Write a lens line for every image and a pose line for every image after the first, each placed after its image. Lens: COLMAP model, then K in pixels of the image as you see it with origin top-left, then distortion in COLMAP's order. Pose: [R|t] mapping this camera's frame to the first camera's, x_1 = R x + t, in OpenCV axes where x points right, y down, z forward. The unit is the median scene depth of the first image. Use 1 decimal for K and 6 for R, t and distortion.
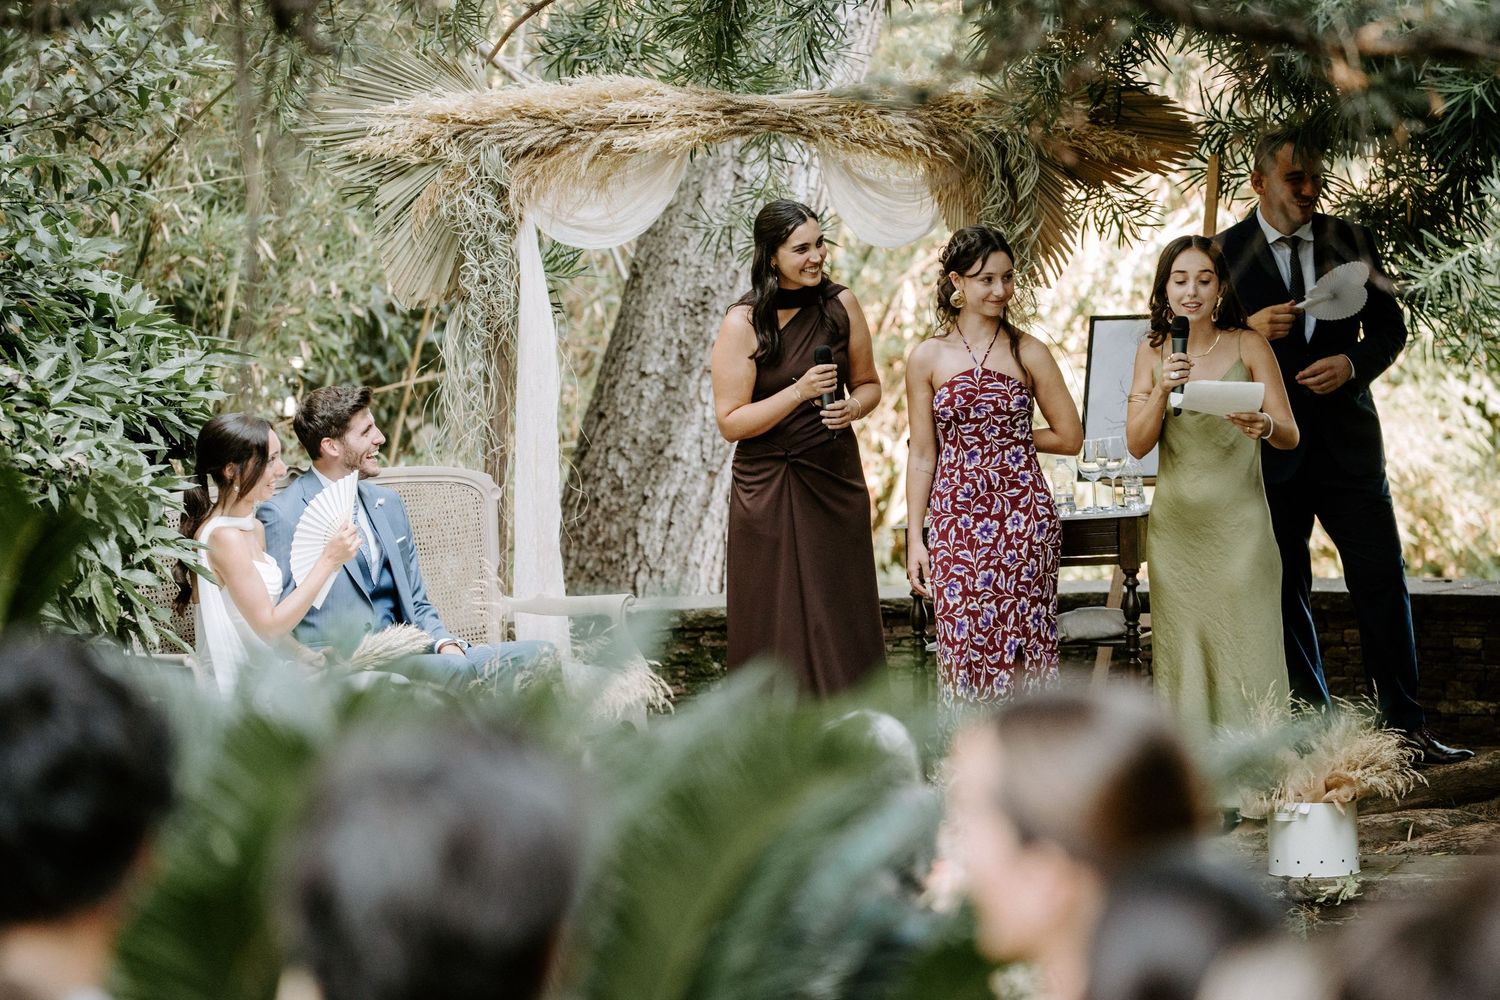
lens RADIAL K [[6481.3, 0, 749.8], [0, 6481.3, 500.2], [0, 0, 1]] dist [-1.058291, 0.000000]
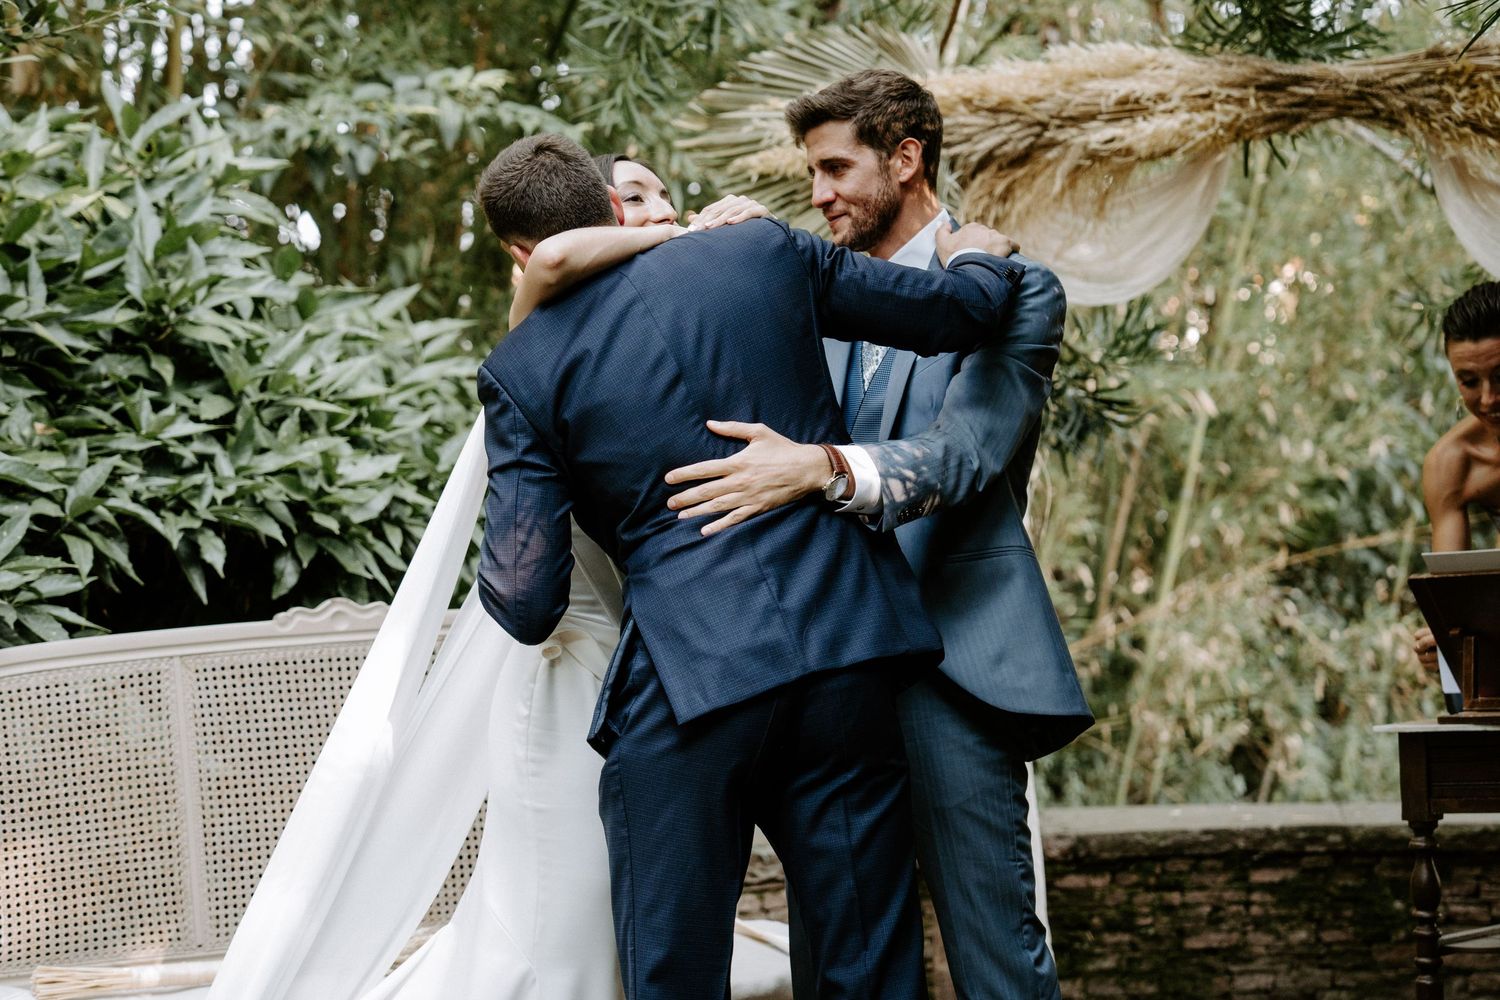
lens RADIAL K [[3005.3, 0, 751.0], [0, 3005.3, 500.5], [0, 0, 1]] dist [-0.091482, 0.000000]
pose [[0.879225, 0.004590, -0.476385, 0.095845], [-0.029074, 0.998607, -0.044038, -0.003104], [0.475519, 0.052569, 0.878133, 0.707437]]
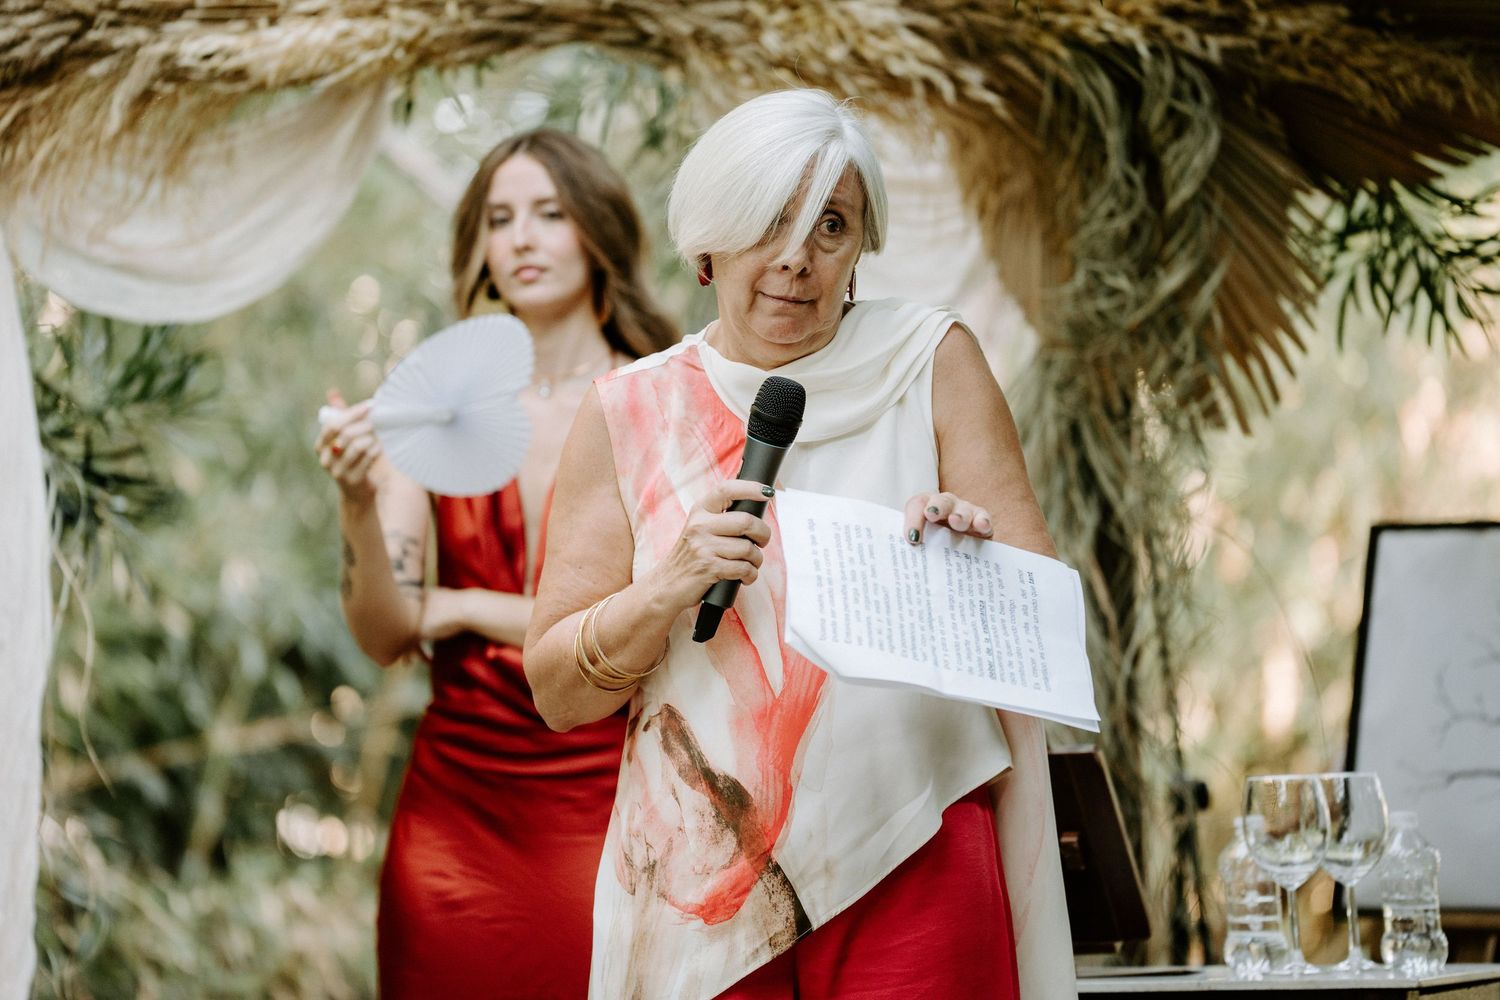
lens RADIAL K [[6882.8, 0, 753.0], [0, 6882.8, 498.1], [0, 0, 1]] dist [1.608670, 0.000000]
pose [[0.995718, 0.014605, -0.091282, 0.056181], [-0.022655, 0.995882, -0.087779, 0.011578], [0.089625, 0.089471, 0.991949, 0.558138]]
